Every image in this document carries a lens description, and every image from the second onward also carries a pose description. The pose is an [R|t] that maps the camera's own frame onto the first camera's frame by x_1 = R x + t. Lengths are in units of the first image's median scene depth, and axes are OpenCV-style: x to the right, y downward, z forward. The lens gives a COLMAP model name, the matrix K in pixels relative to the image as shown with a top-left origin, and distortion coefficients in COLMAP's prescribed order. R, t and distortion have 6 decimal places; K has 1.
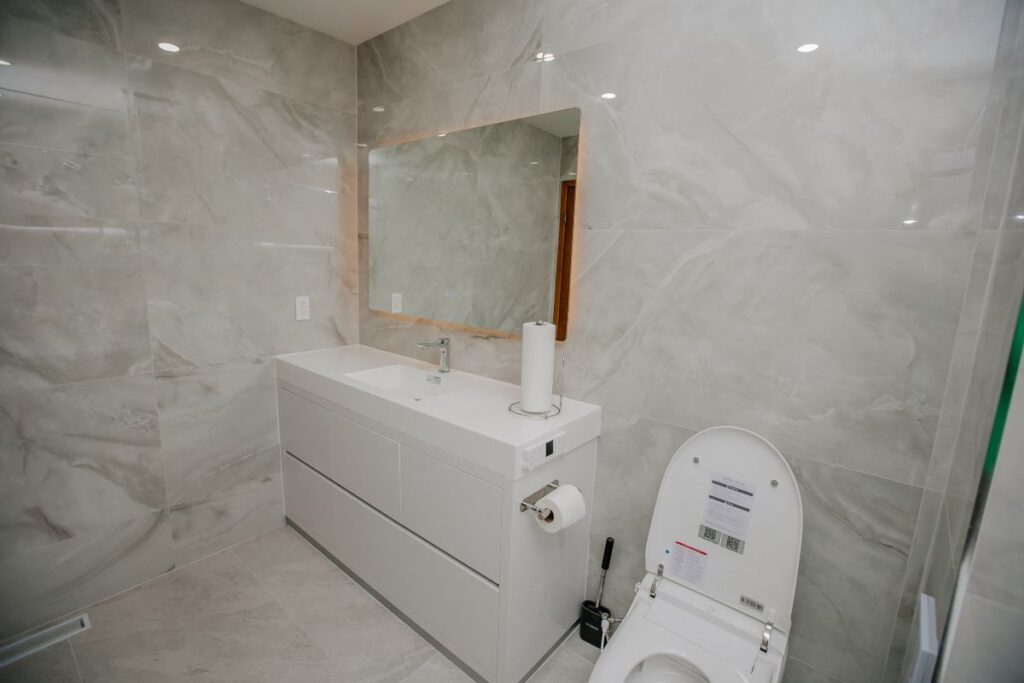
lens RADIAL K [[466.8, 0, 506.5], [0, 466.8, 338.1], [0, 0, 1]] dist [-0.041489, 0.013178]
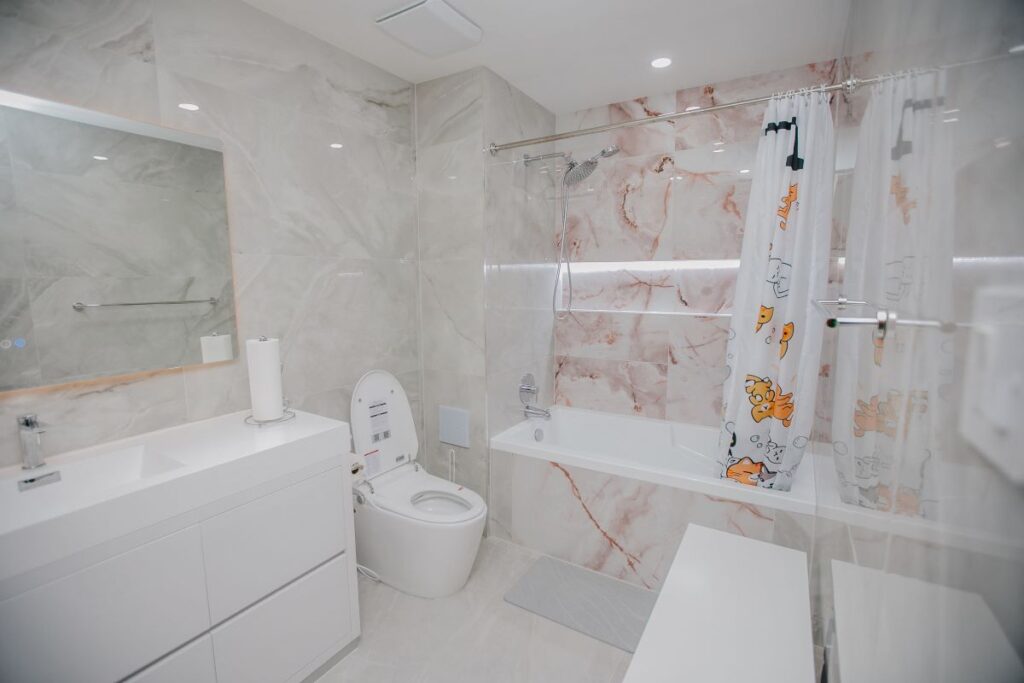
lens RADIAL K [[468.1, 0, 505.7], [0, 468.1, 339.1], [0, 0, 1]] dist [-0.060552, 0.022067]
pose [[-0.139695, -0.156083, 0.977816, -0.876223], [0.173365, 0.968390, 0.179347, -0.104205], [-0.974900, 0.194572, -0.108220, 0.465043]]
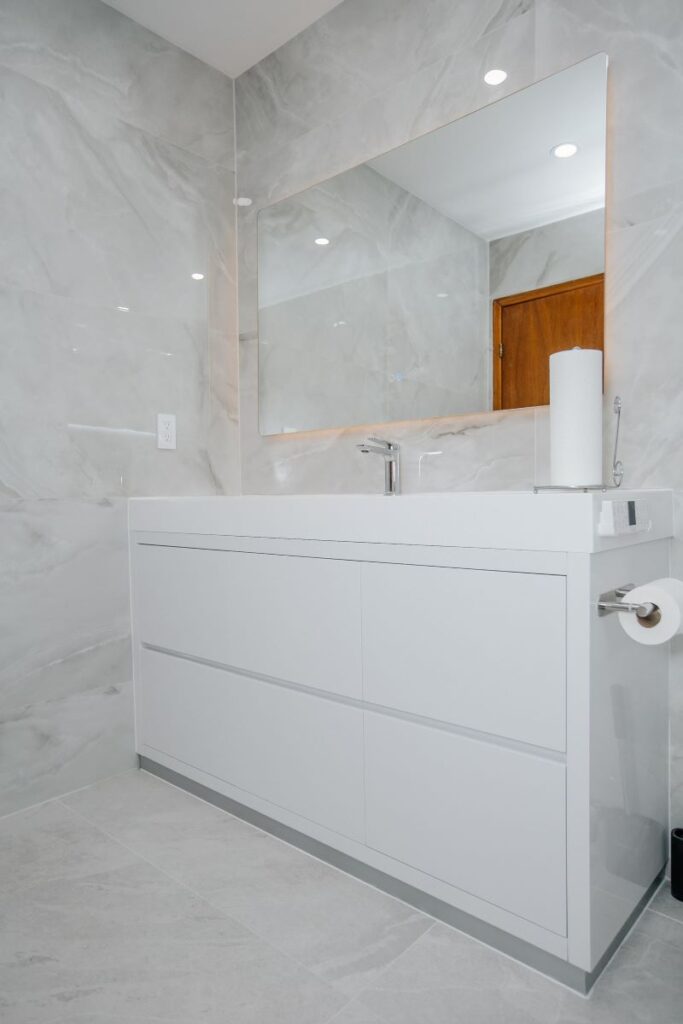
lens RADIAL K [[654.5, 0, 342.0], [0, 654.5, 520.1], [0, 0, 1]] dist [-0.022992, 0.040896]
pose [[0.998315, -0.046945, -0.034120, -0.194420], [0.041886, 0.989783, -0.136291, 0.257098], [0.040170, 0.134632, 0.990081, 0.094064]]
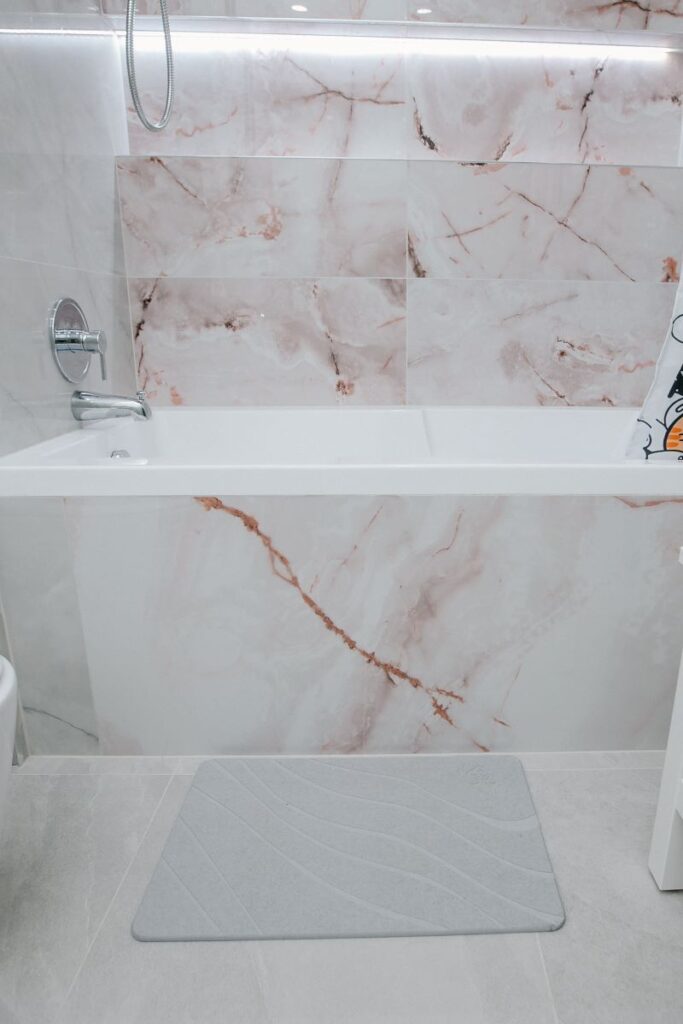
lens RADIAL K [[677.7, 0, 429.5], [0, 677.7, 526.2], [0, 0, 1]] dist [-0.079442, 0.051164]
pose [[-0.680707, -0.252332, 0.687726, -0.295154], [0.094077, 0.900918, 0.423671, 0.242799], [-0.726490, 0.353094, -0.589522, 0.490788]]
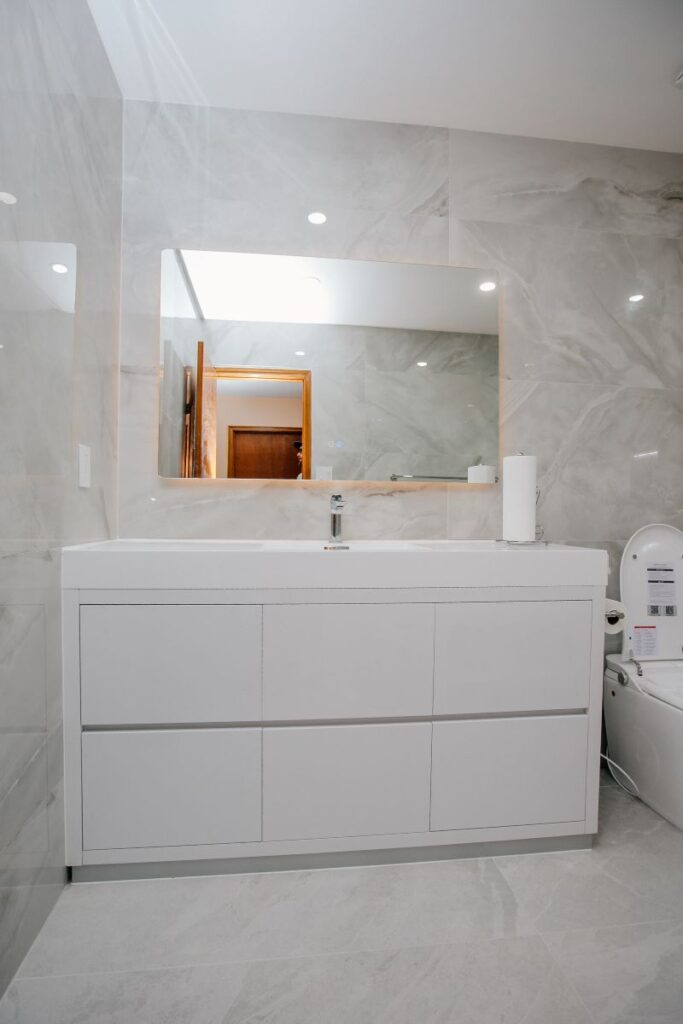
lens RADIAL K [[508.7, 0, 340.3], [0, 508.7, 523.9], [0, 0, 1]] dist [-0.027138, 0.000397]
pose [[0.685679, -0.040231, 0.726791, -0.846373], [0.139136, 0.987305, -0.076614, 0.121423], [-0.714482, 0.153655, 0.682572, 0.446581]]
